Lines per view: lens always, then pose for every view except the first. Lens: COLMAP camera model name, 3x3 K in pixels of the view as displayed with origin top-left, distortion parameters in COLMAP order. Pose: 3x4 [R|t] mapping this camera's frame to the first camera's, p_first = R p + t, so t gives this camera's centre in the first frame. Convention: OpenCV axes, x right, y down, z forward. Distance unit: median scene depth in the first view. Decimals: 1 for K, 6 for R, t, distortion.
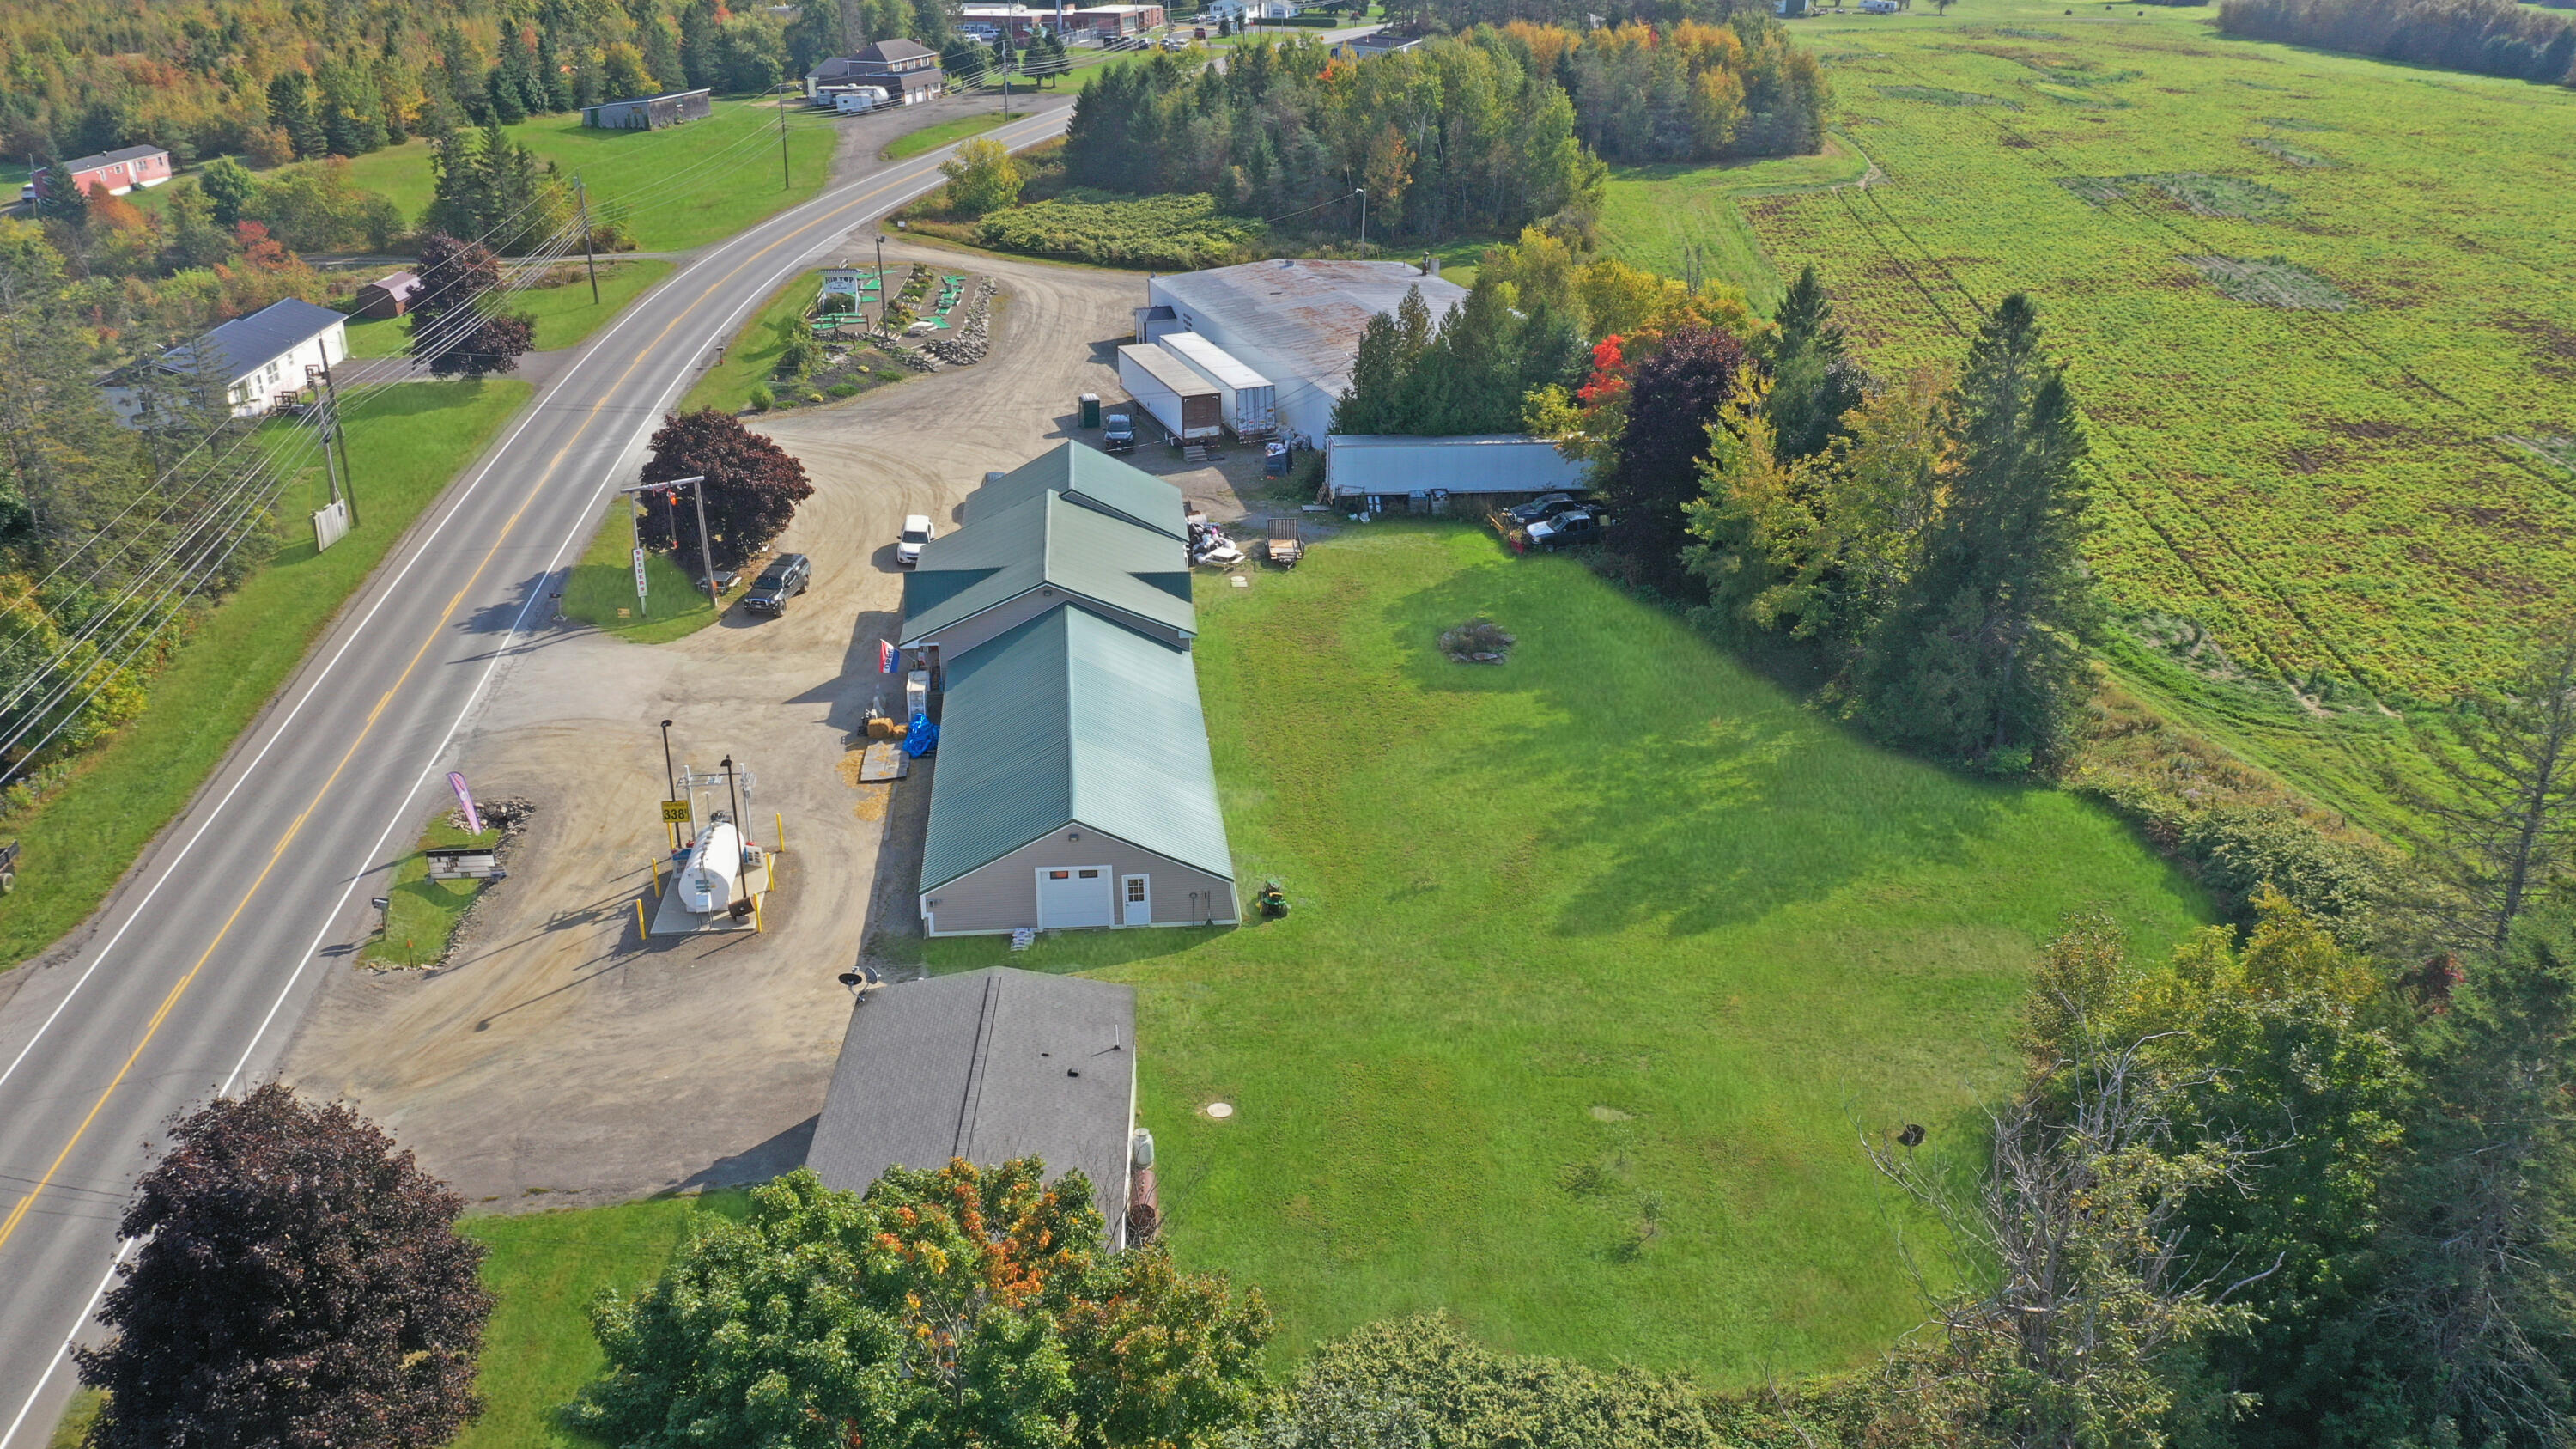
lens RADIAL K [[2054.4, 0, 1283.5], [0, 2054.4, 733.4], [0, 0, 1]] dist [-0.001440, -0.000502]
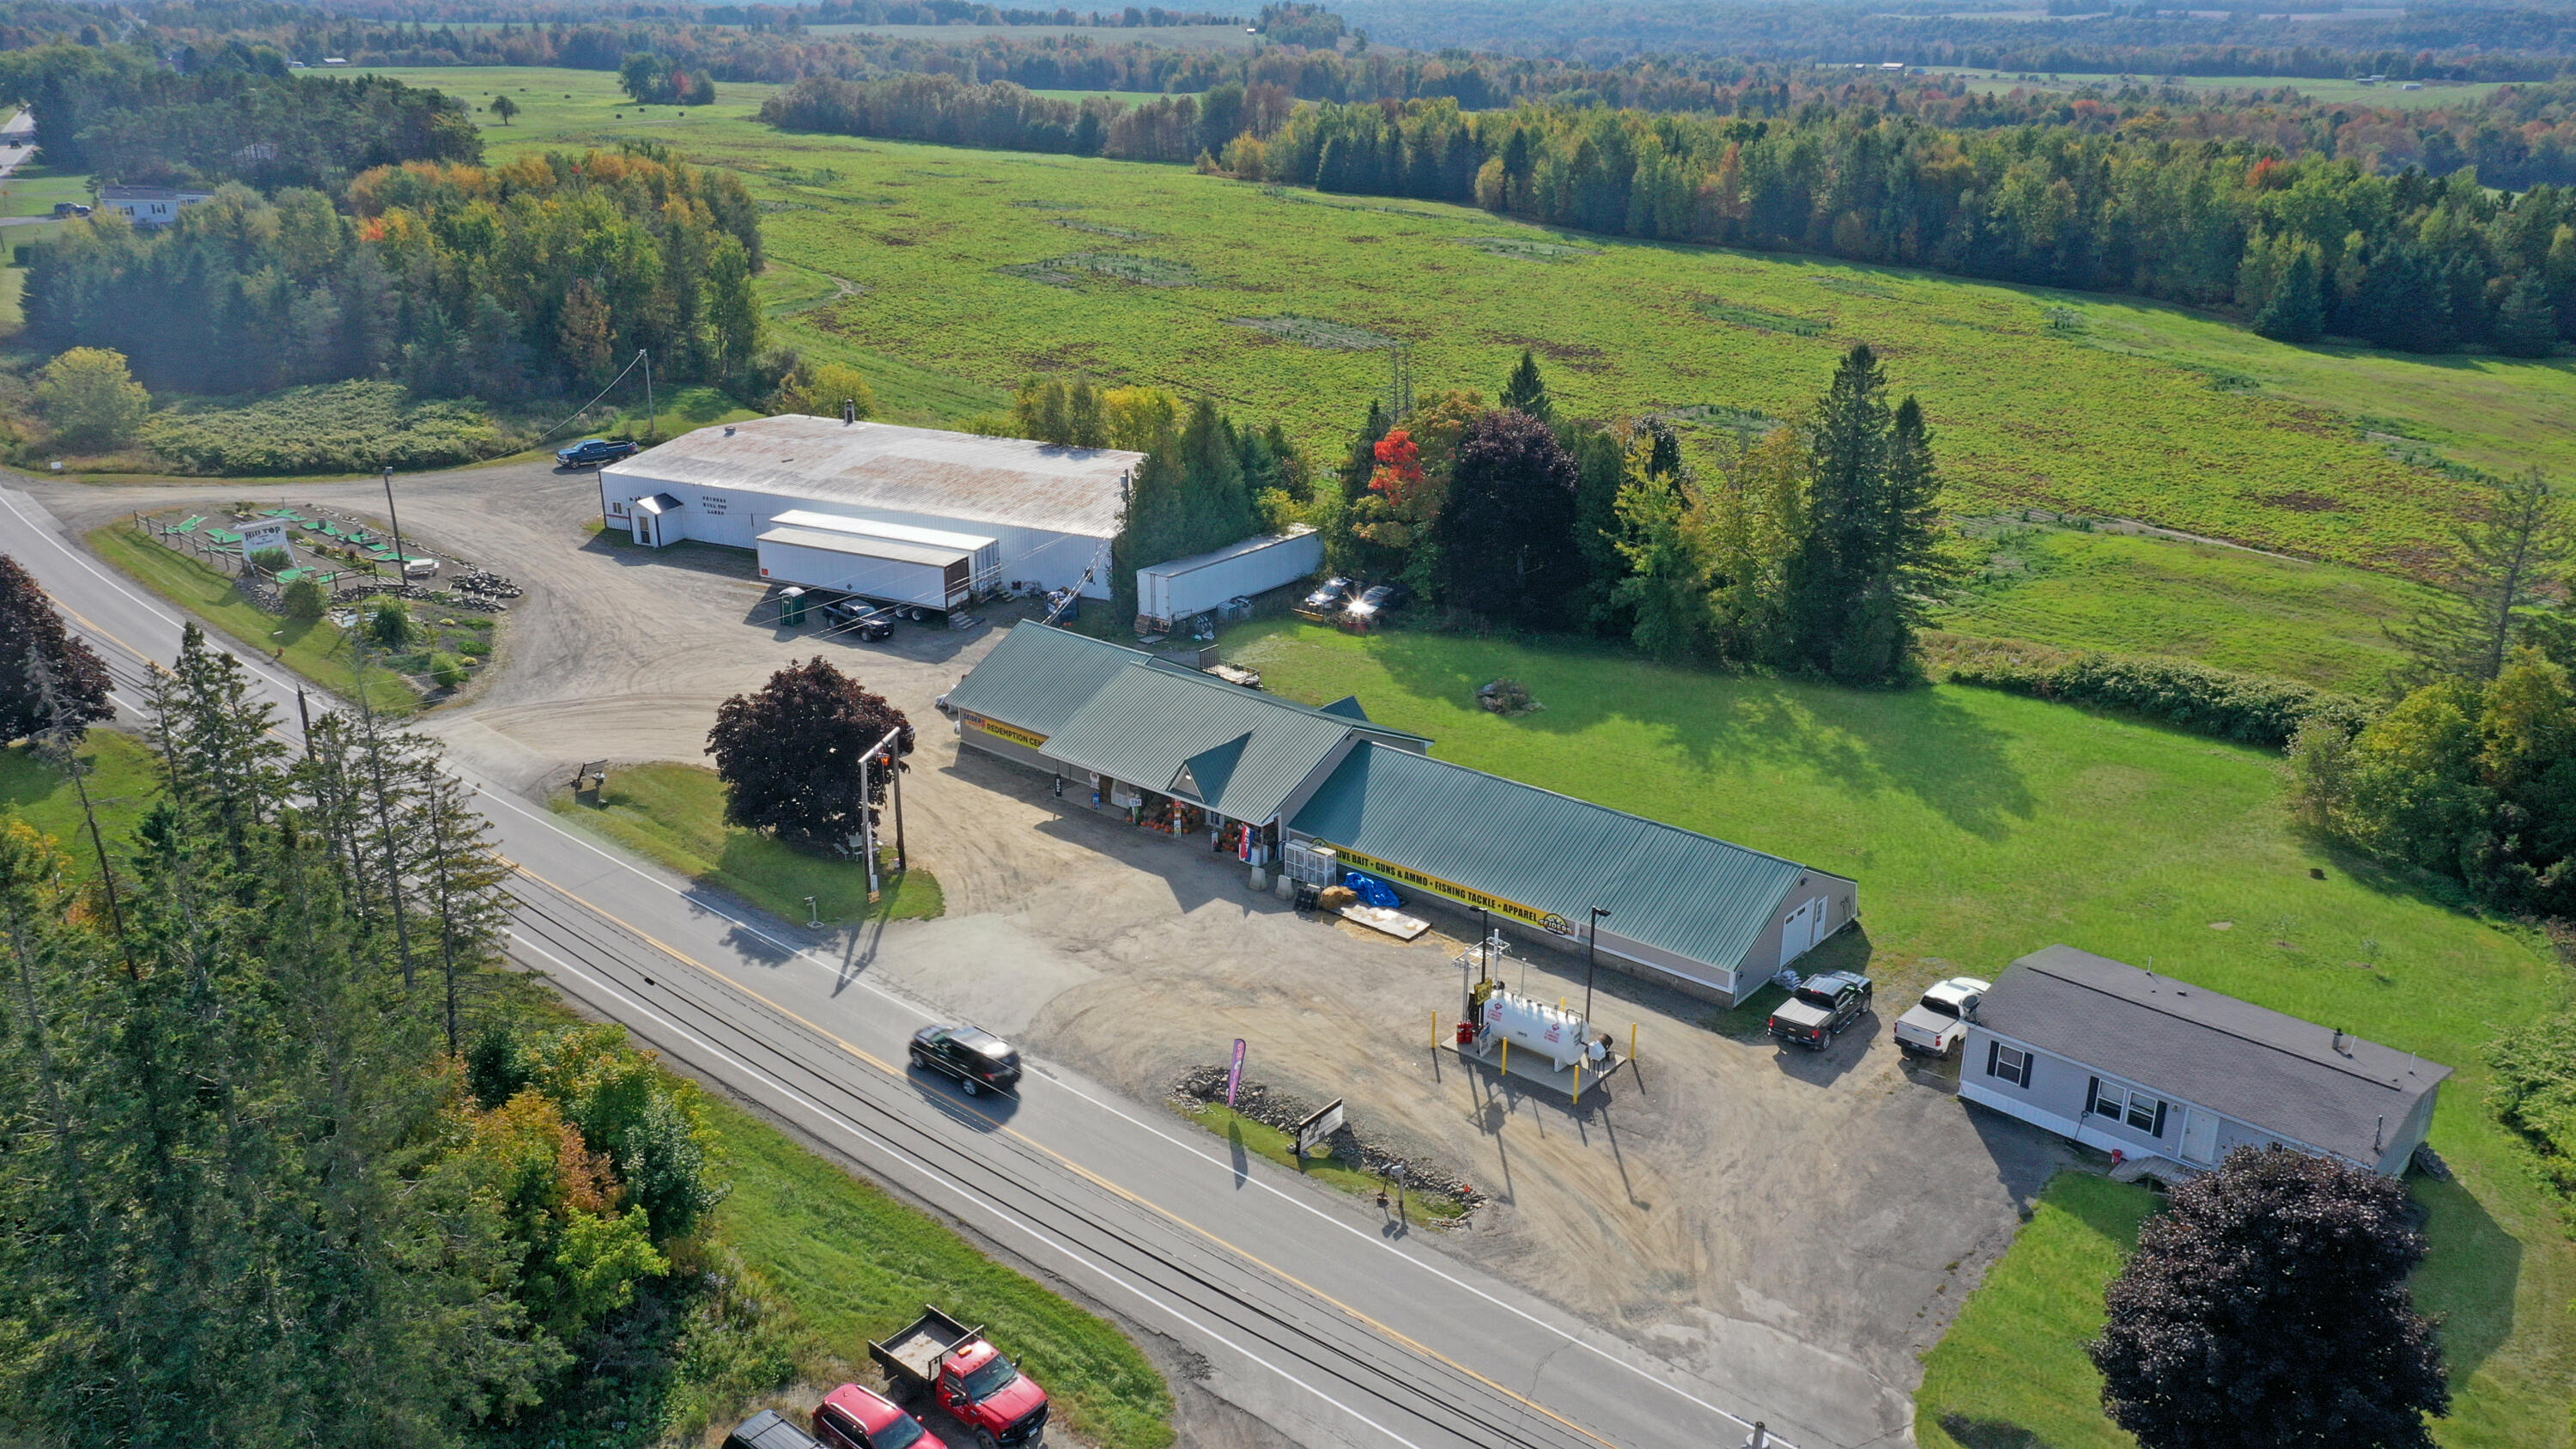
lens RADIAL K [[2054.4, 0, 1283.8], [0, 2054.4, 718.3], [0, 0, 1]] dist [-0.001440, -0.000502]
pose [[0.703461, -0.244301, 0.667427, -0.651021], [0.274740, 0.959540, 0.061652, -0.117231], [-0.655485, 0.139999, 0.742119, 0.182746]]
